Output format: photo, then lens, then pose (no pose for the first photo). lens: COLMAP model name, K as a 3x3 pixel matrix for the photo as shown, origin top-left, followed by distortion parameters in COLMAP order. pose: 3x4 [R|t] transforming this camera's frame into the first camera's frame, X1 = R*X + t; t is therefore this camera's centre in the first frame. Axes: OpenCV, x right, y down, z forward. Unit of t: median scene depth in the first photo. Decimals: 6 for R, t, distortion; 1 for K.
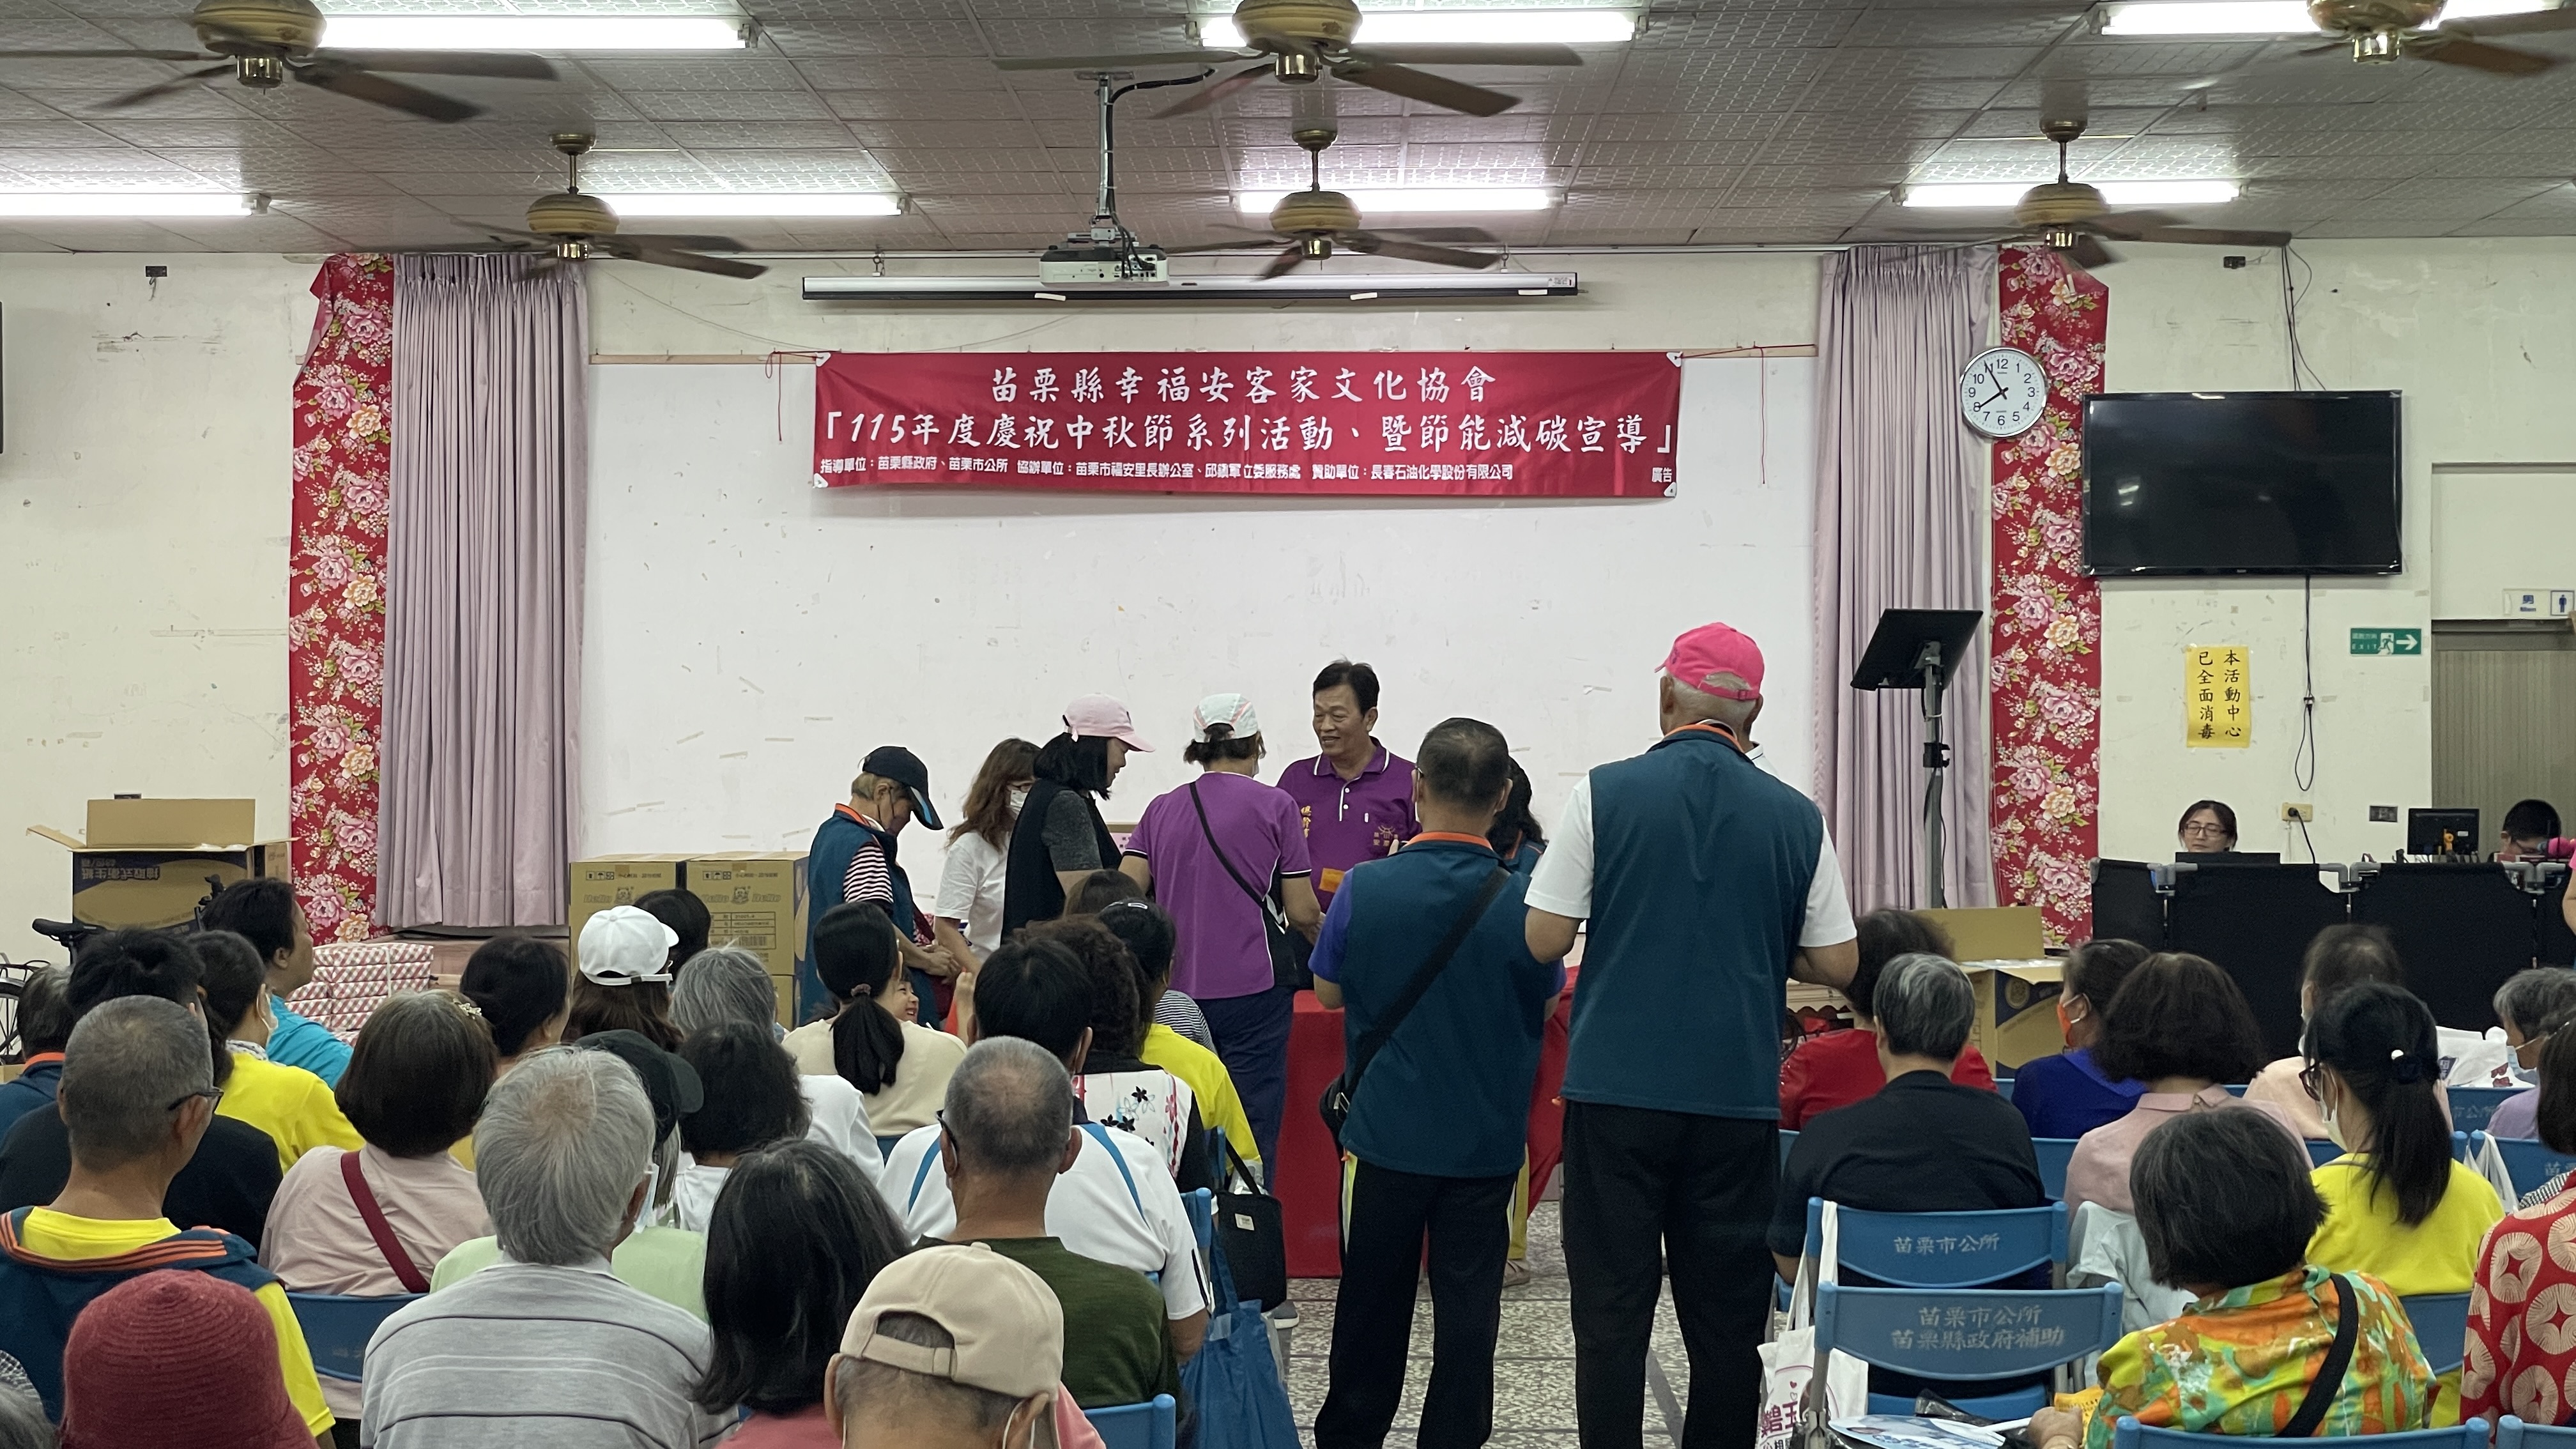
lens RADIAL K [[4080.1, 0, 1288.0], [0, 4080.1, 724.5], [0, 0, 1]] dist [0.534308, -3.133999]
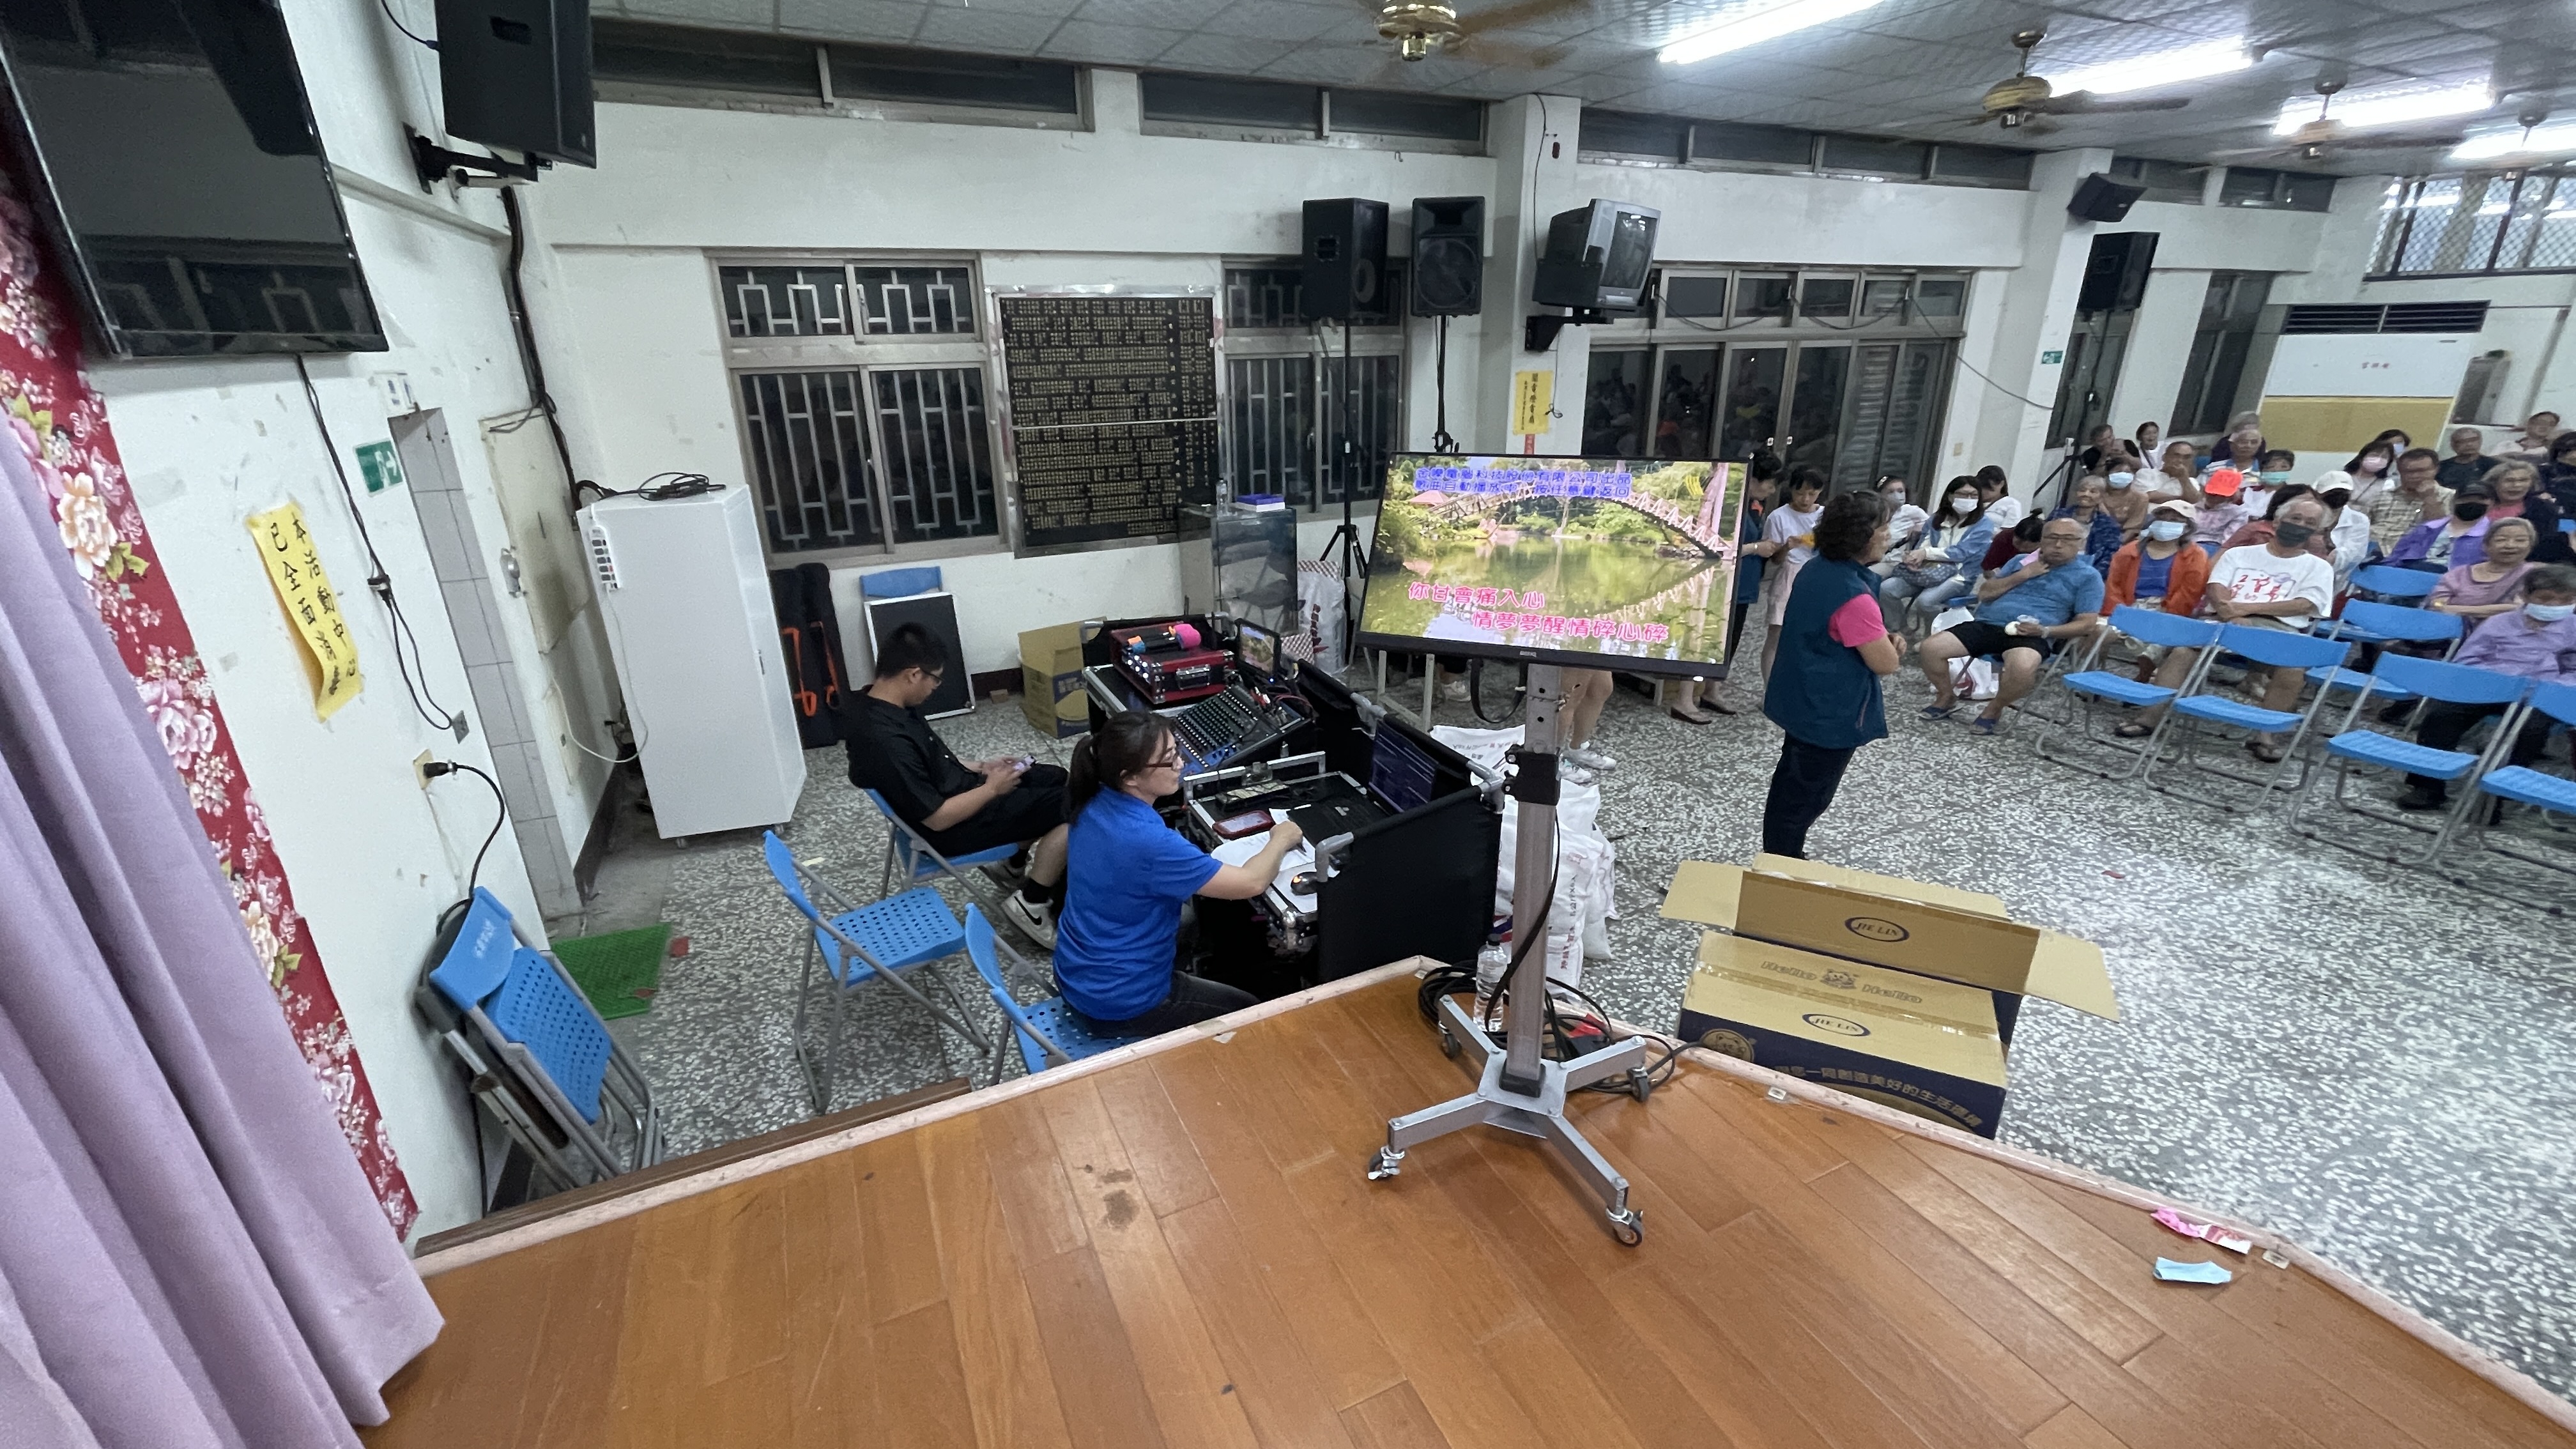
lens RADIAL K [[1042.4, 0, 1281.7], [0, 1042.4, 717.2], [0, 0, 1]] dist [0.004262, 0.000513]
pose [[-0.456567, -0.299023, 0.837933, 0.061057], [0.022173, 0.937710, 0.346710, -0.035716], [-0.889413, 0.176876, -0.421497, 0.951433]]
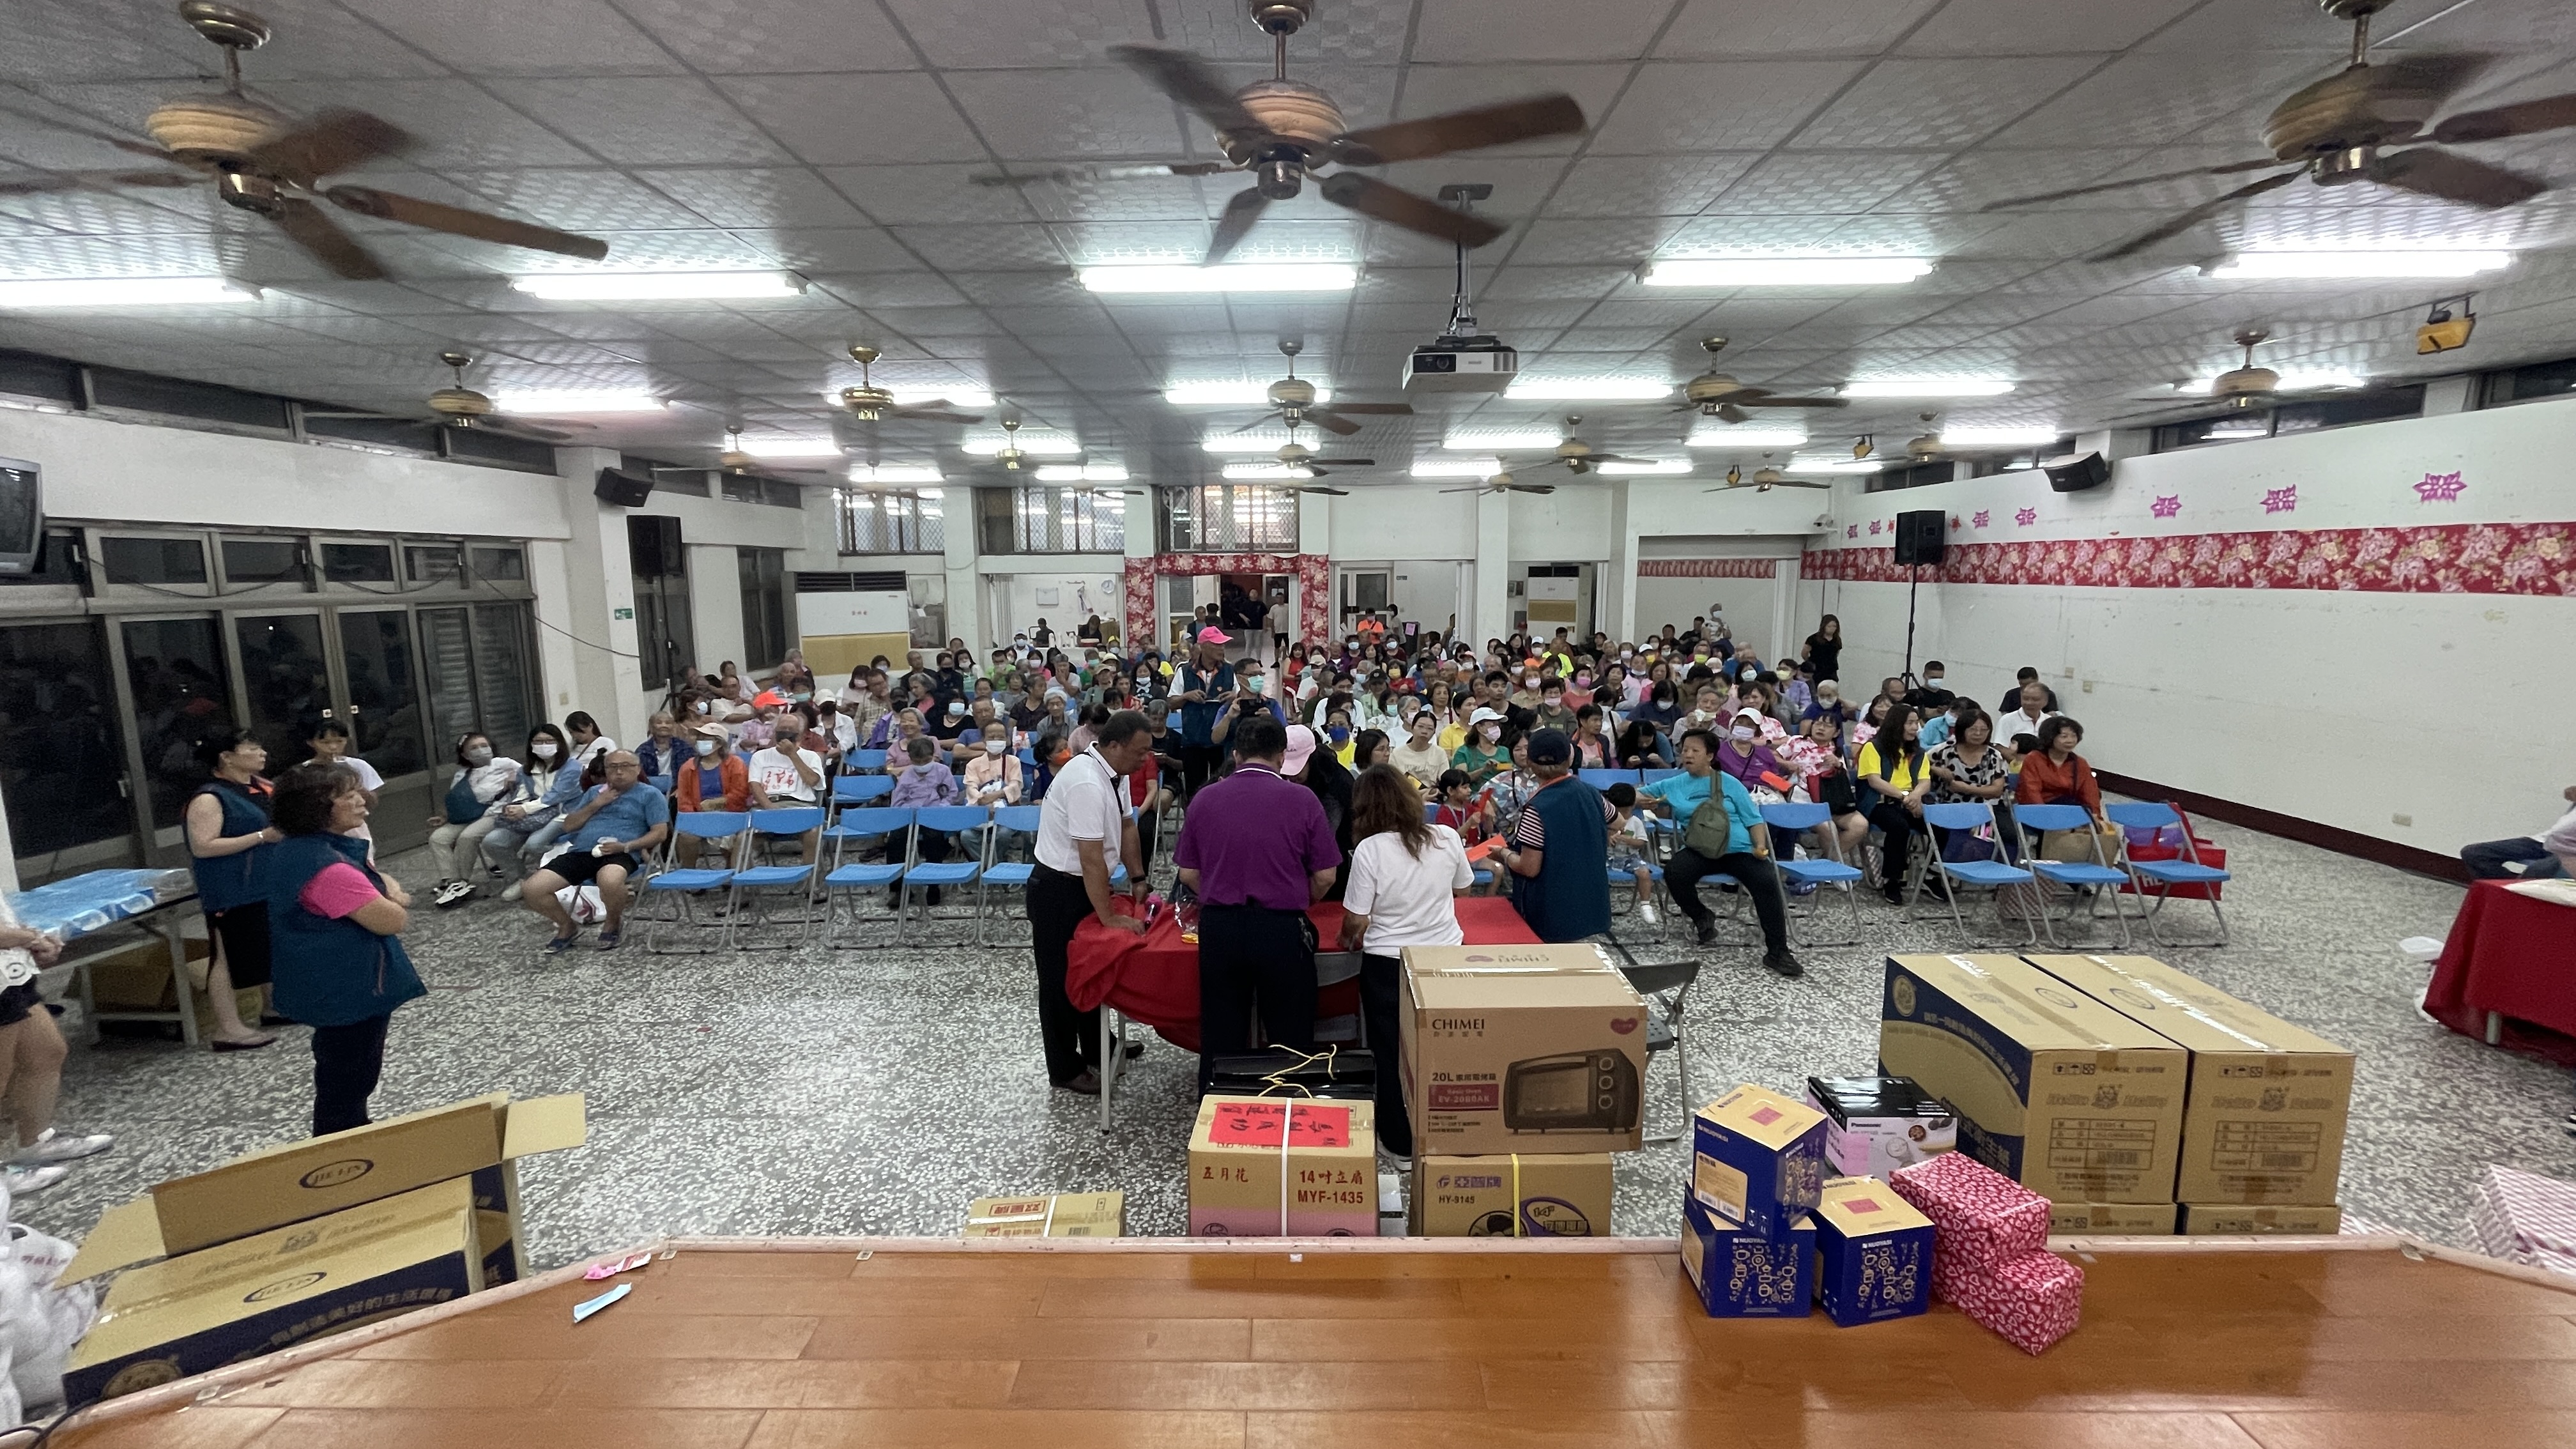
lens RADIAL K [[1042.4, 0, 1281.7], [0, 1042.4, 717.2], [0, 0, 1]] dist [0.004262, 0.000513]
pose [[-0.999787, 0.016366, -0.012549, 0.019625], [0.014306, 0.988648, 0.149567, -0.039453], [0.014855, 0.149356, -0.988672, 0.959197]]
